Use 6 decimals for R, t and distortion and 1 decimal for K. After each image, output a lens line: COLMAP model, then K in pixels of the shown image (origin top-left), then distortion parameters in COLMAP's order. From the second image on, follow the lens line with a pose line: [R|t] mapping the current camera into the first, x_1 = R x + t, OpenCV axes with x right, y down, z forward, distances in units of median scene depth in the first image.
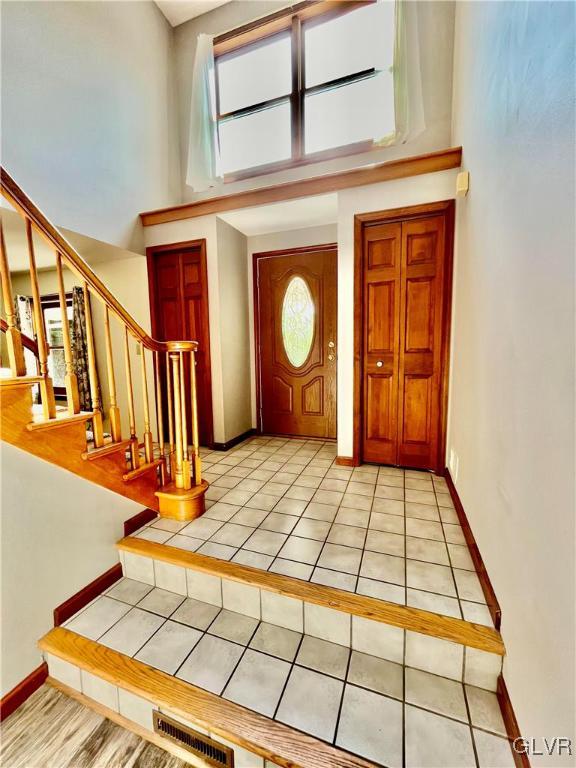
lens RADIAL K [[310.8, 0, 288.0], [0, 310.8, 385.3], [0, 0, 1]] dist [-0.003702, 0.000142]
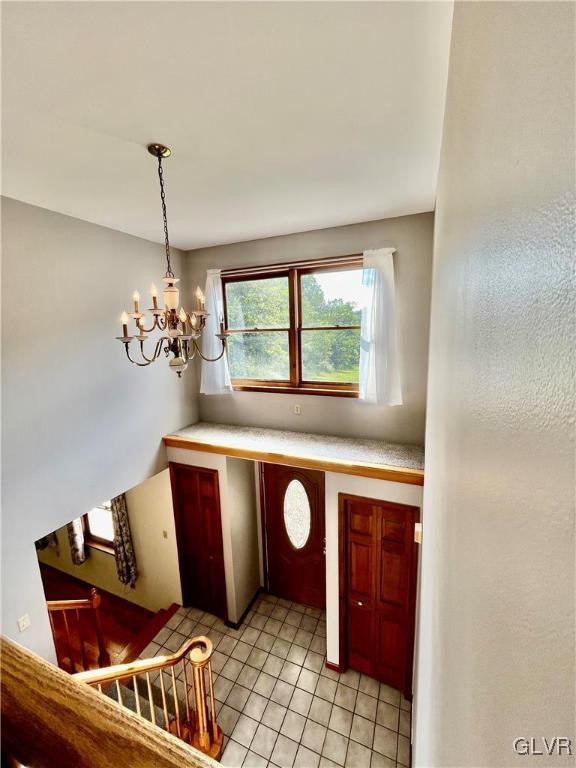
lens RADIAL K [[310.8, 0, 287.8], [0, 310.8, 381.7], [0, 0, 1]] dist [-0.003702, 0.000142]
pose [[0.998588, -0.005987, -0.052788, 0.067456], [0.008924, 0.998415, 0.055576, -0.849854], [0.052372, -0.055969, 0.997058, -0.154673]]
